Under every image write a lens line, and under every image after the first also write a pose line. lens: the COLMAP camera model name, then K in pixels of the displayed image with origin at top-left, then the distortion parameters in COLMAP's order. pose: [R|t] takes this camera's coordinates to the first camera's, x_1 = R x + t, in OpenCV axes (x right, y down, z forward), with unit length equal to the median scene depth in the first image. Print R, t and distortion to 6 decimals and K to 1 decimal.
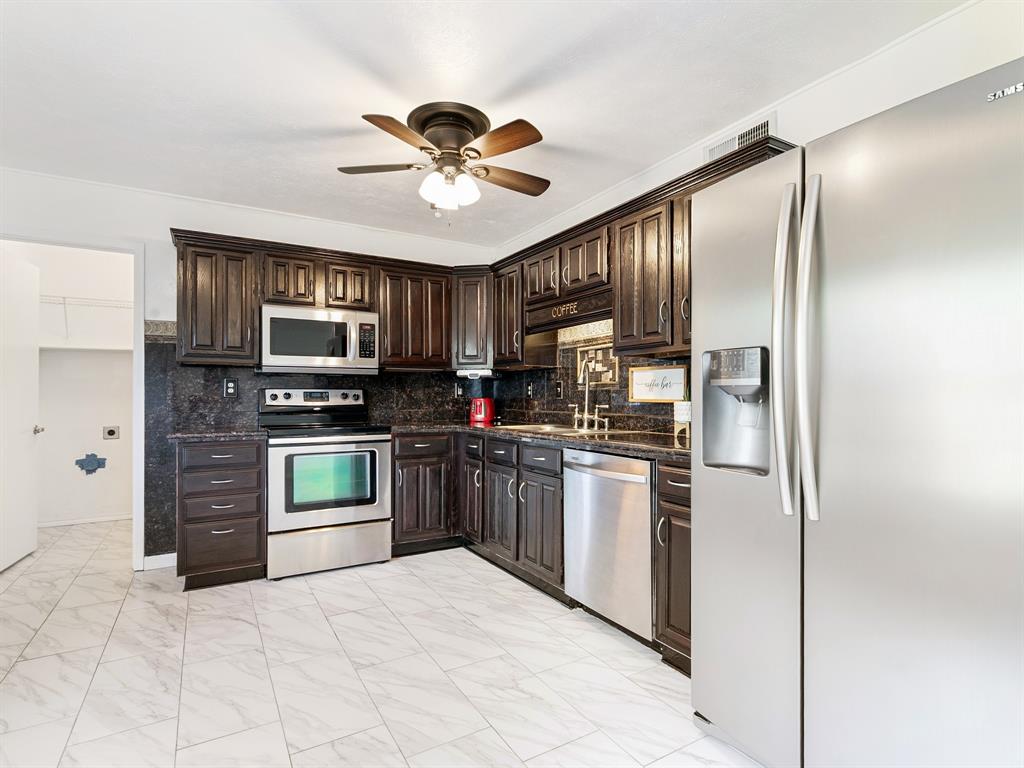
lens RADIAL K [[524.8, 0, 520.1], [0, 524.8, 386.5], [0, 0, 1]] dist [0.003619, 0.000358]
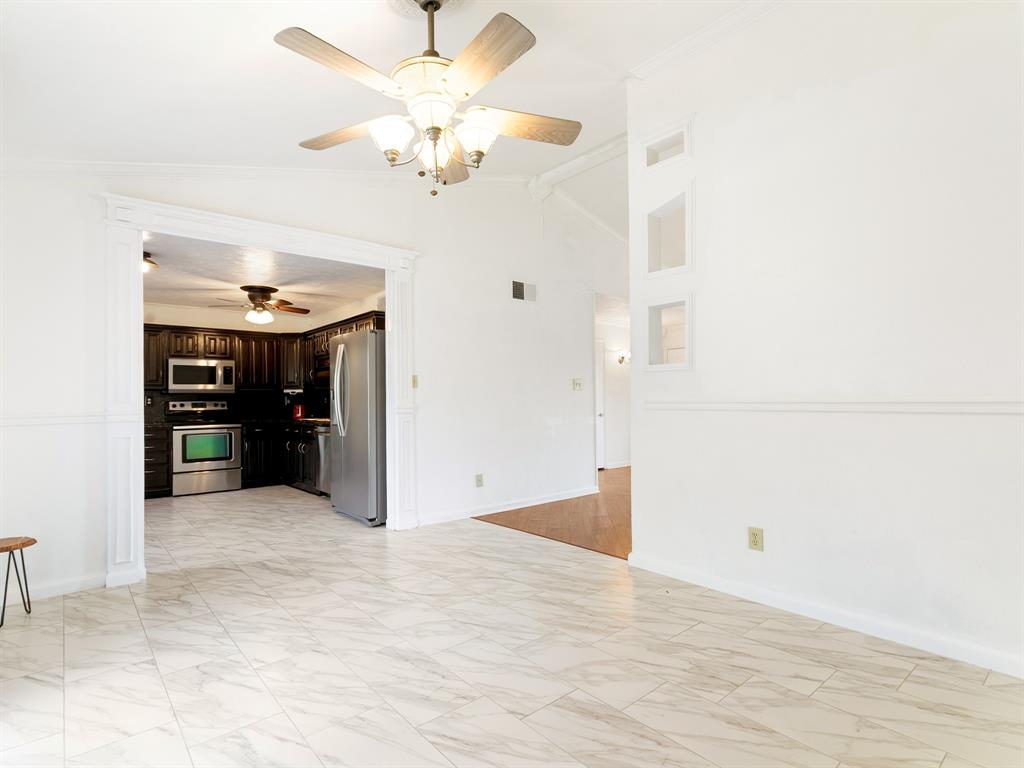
lens RADIAL K [[524.8, 0, 514.9], [0, 524.8, 389.3], [0, 0, 1]] dist [0.003619, 0.000358]
pose [[0.985487, -0.007330, 0.169593, 0.420503], [0.009033, 0.999916, -0.009272, -0.010967], [-0.169511, 0.010670, 0.985471, -1.077691]]
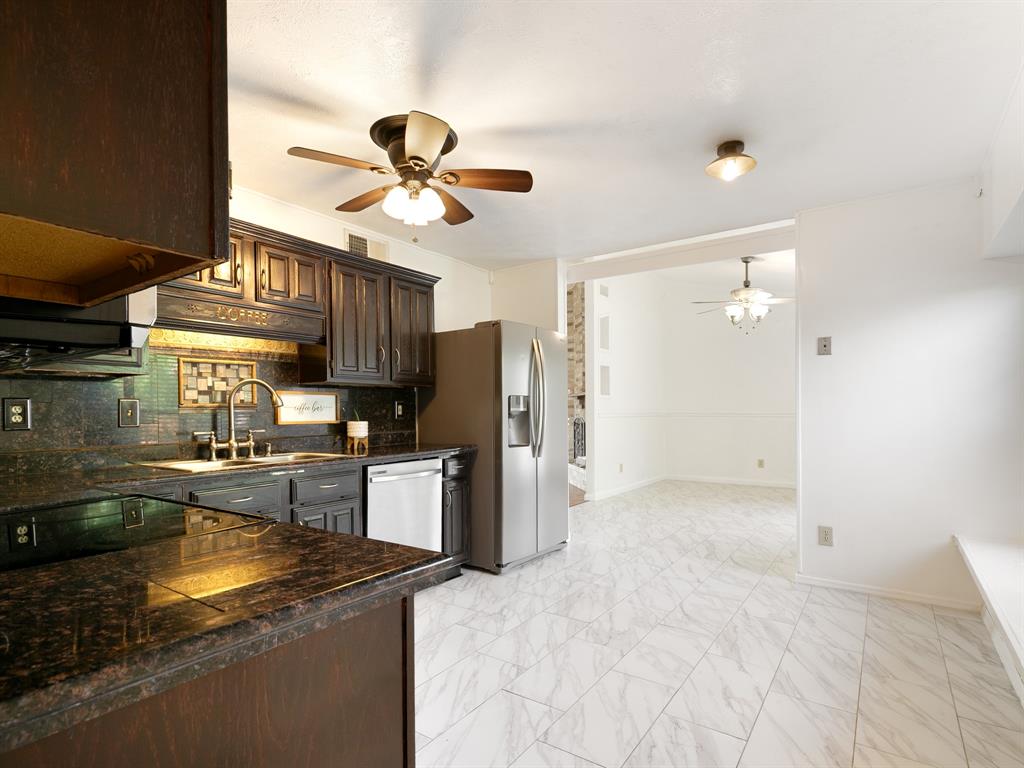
lens RADIAL K [[524.8, 0, 519.1], [0, 524.8, 383.9], [0, 0, 1]] dist [0.003619, 0.000358]
pose [[-0.408186, 0.055514, 0.911209, -0.791472], [0.003709, 0.998242, -0.059155, 0.011812], [-0.912891, -0.020766, -0.407674, 0.880433]]
